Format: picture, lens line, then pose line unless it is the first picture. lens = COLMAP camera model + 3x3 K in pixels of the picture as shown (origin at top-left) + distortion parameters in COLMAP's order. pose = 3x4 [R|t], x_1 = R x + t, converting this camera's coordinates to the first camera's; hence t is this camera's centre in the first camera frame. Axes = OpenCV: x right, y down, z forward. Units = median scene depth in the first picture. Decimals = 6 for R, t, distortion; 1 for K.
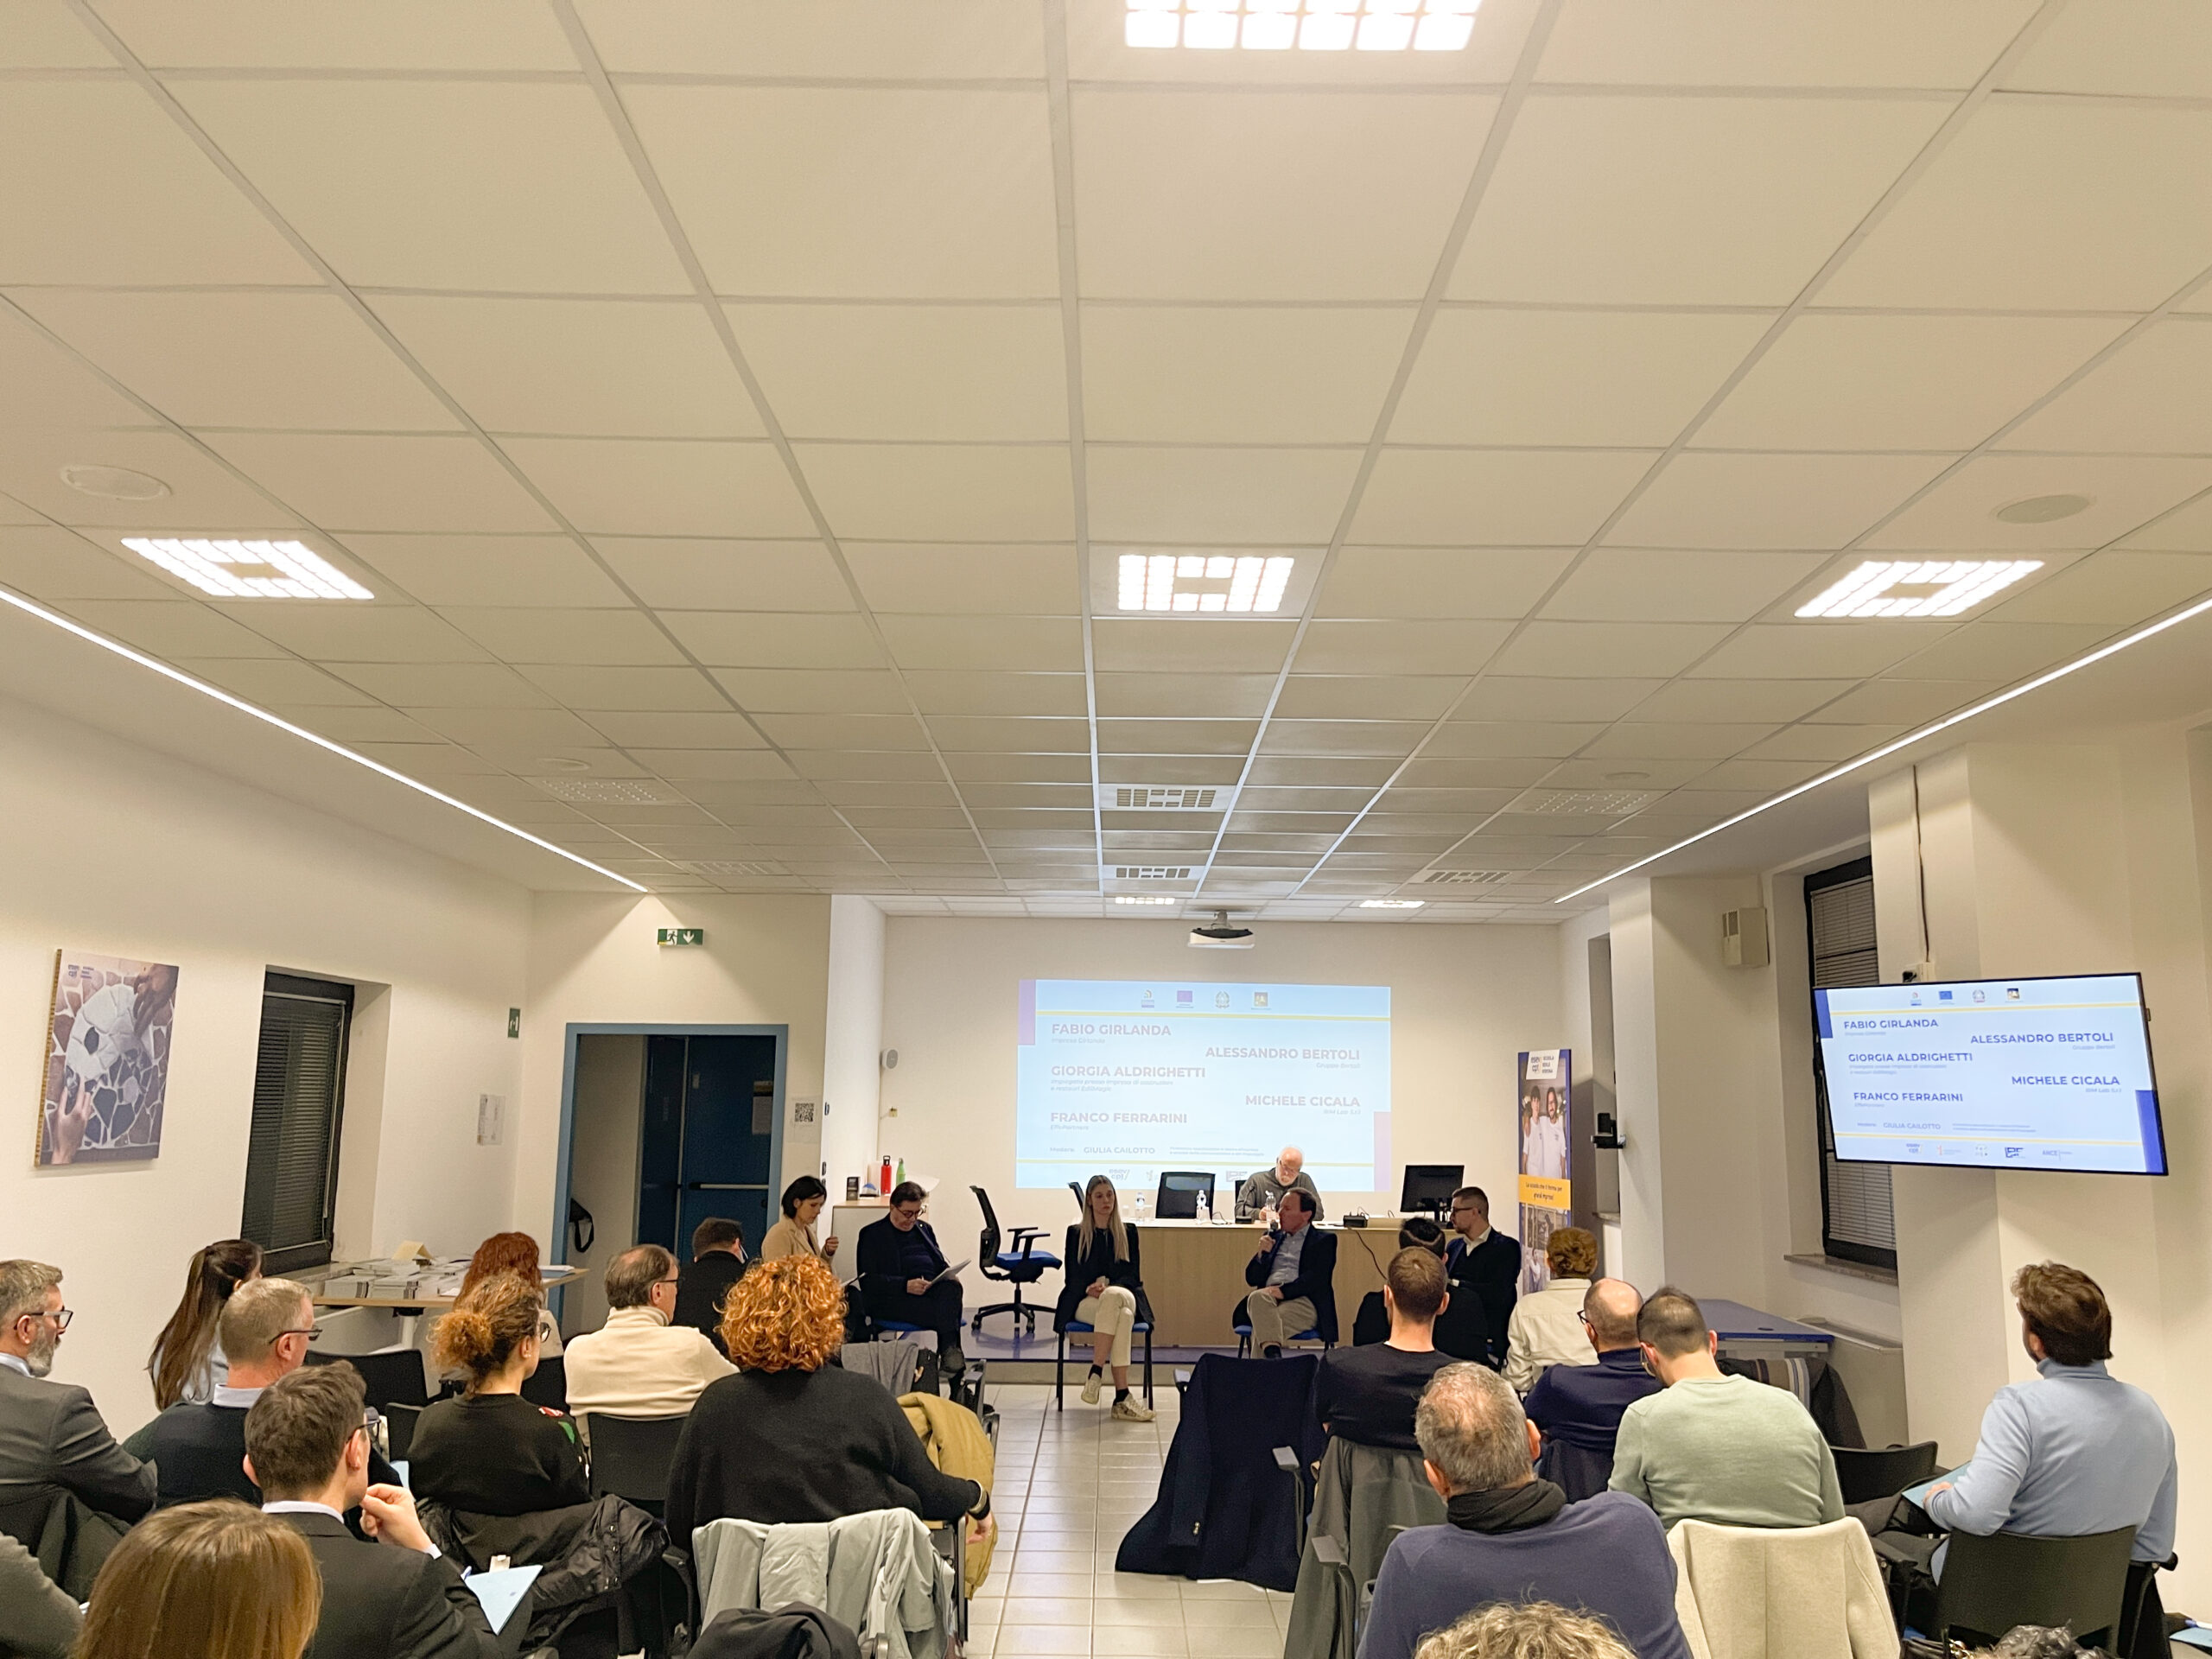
lens RADIAL K [[1599.7, 0, 1122.1], [0, 1599.7, 842.4], [0, 0, 1]] dist [0.052674, -0.040084]
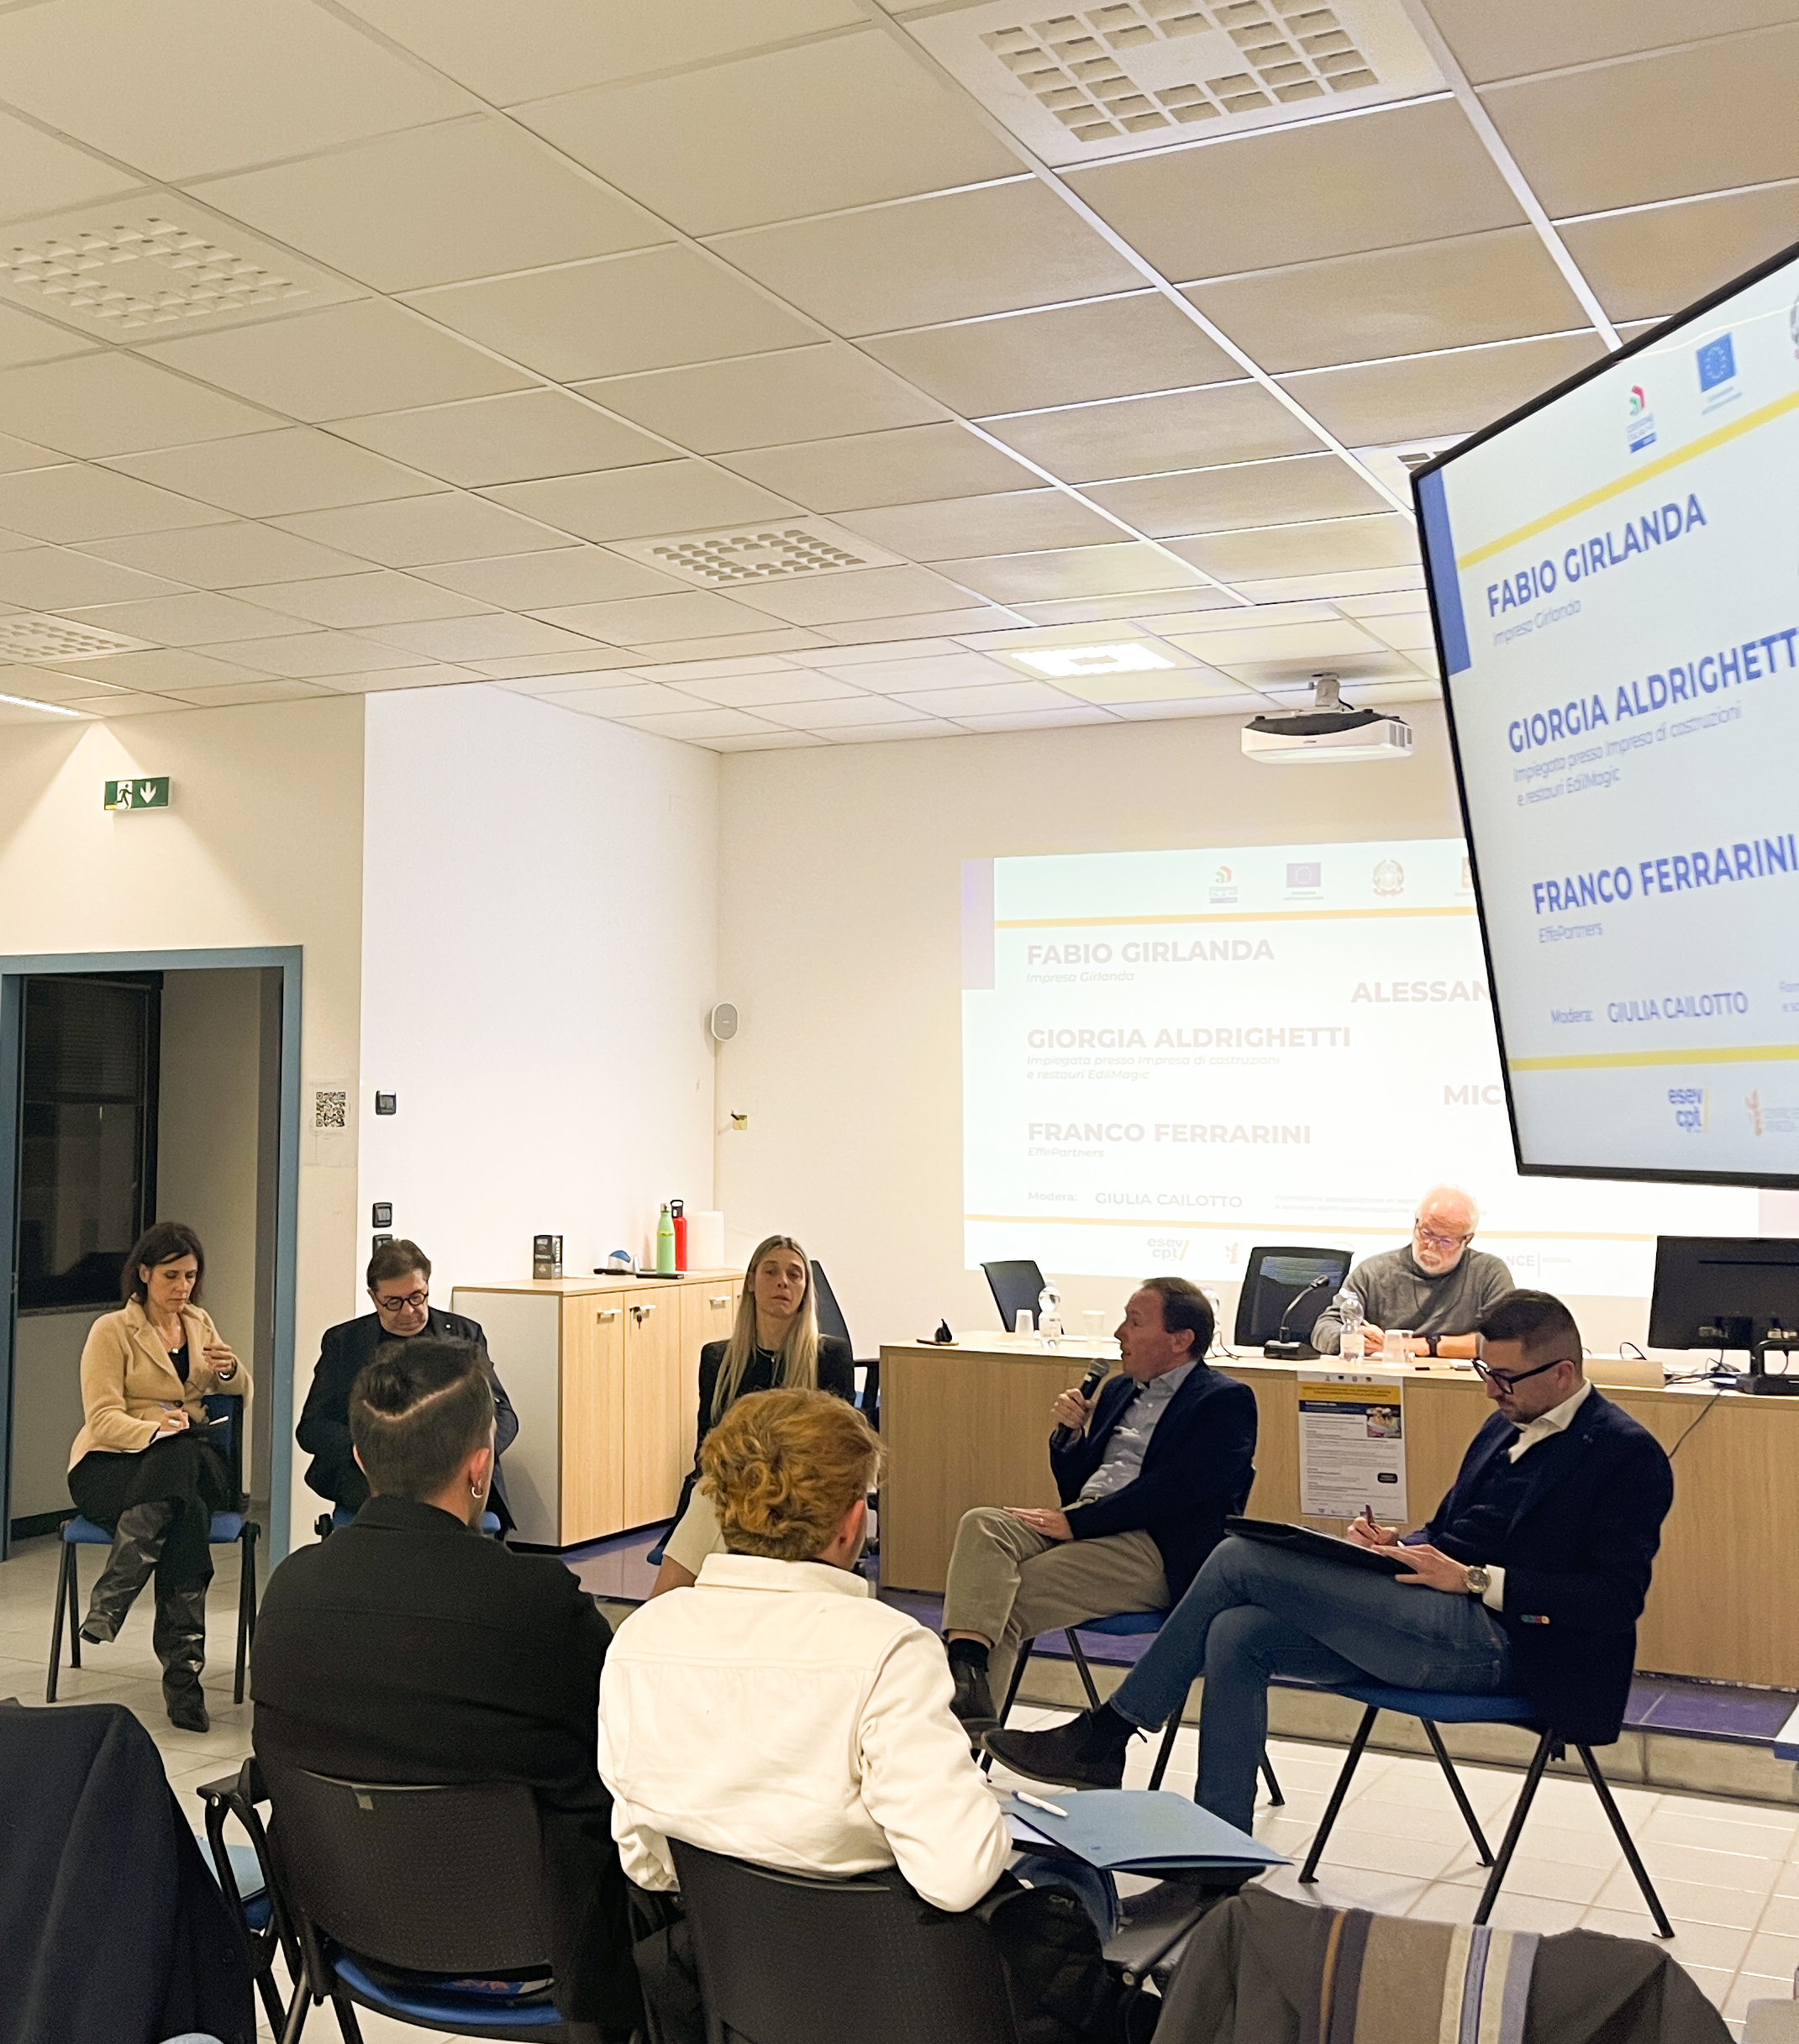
lens RADIAL K [[2367.8, 0, 898.1], [0, 2367.8, 1032.2], [0, 0, 1]] dist [0.001042, 0.000000]
pose [[0.853935, -0.024395, -0.519807, 0.558719], [0.079130, 0.993372, 0.083374, 0.142408], [0.514328, -0.112329, 0.850205, 0.670475]]
